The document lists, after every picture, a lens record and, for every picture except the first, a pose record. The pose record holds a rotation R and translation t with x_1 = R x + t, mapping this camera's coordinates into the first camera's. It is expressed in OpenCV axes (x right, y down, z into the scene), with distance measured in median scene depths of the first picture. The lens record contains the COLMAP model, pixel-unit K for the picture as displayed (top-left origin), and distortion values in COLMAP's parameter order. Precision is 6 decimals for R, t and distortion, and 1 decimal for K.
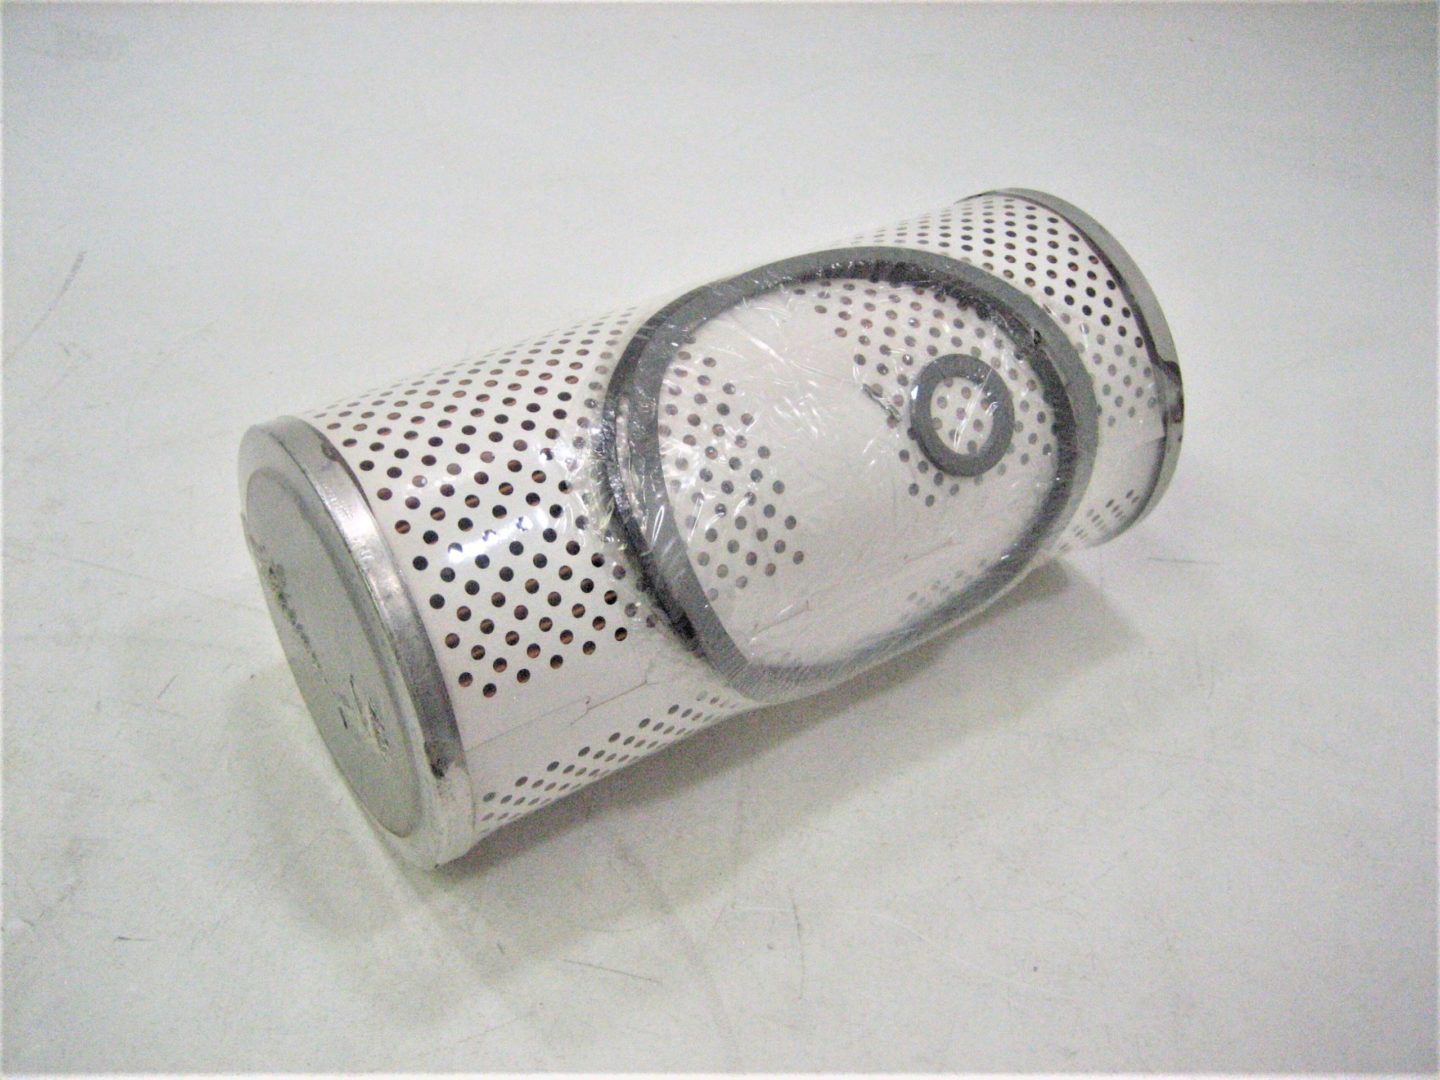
lens RADIAL K [[1446.4, 0, 736.2], [0, 1446.4, 501.5], [0, 0, 1]] dist [-0.094828, 0.000000]
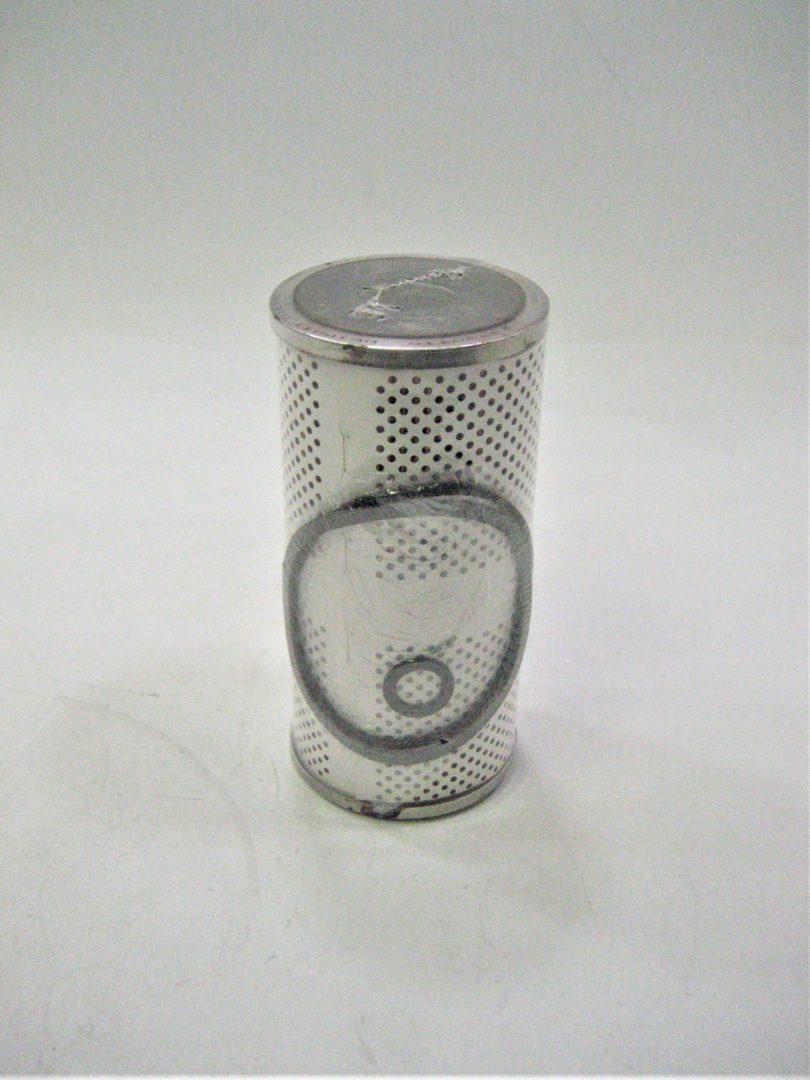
lens RADIAL K [[1084.8, 0, 407.8], [0, 1084.8, 538.8], [0, 0, 1]] dist [-0.094828, 0.000000]
pose [[-0.300163, 0.953871, -0.005664, -0.000891], [-0.939935, -0.296779, -0.168651, 0.223113], [-0.162553, -0.045299, 0.985659, -0.258864]]
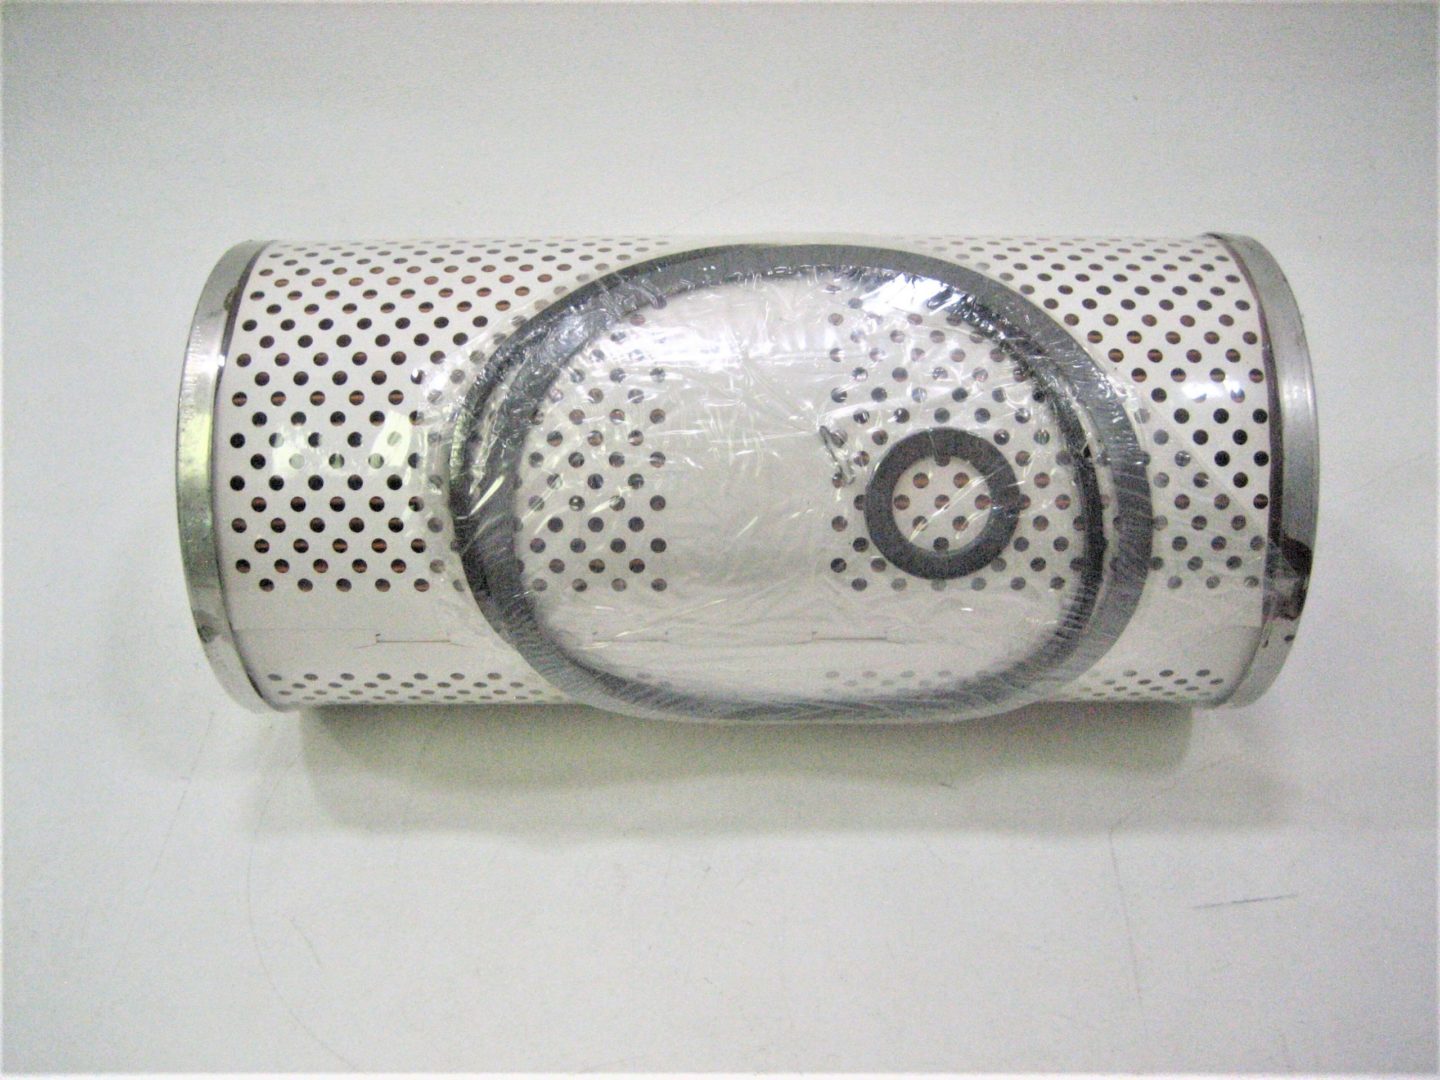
lens RADIAL K [[1446.4, 0, 720.5], [0, 1446.4, 548.2], [0, 0, 1]] dist [-0.094828, 0.000000]
pose [[0.824563, 0.406461, -0.393555, 0.384227], [-0.328696, 0.910331, 0.251509, -0.200799], [0.460494, -0.078025, 0.884227, 0.230128]]
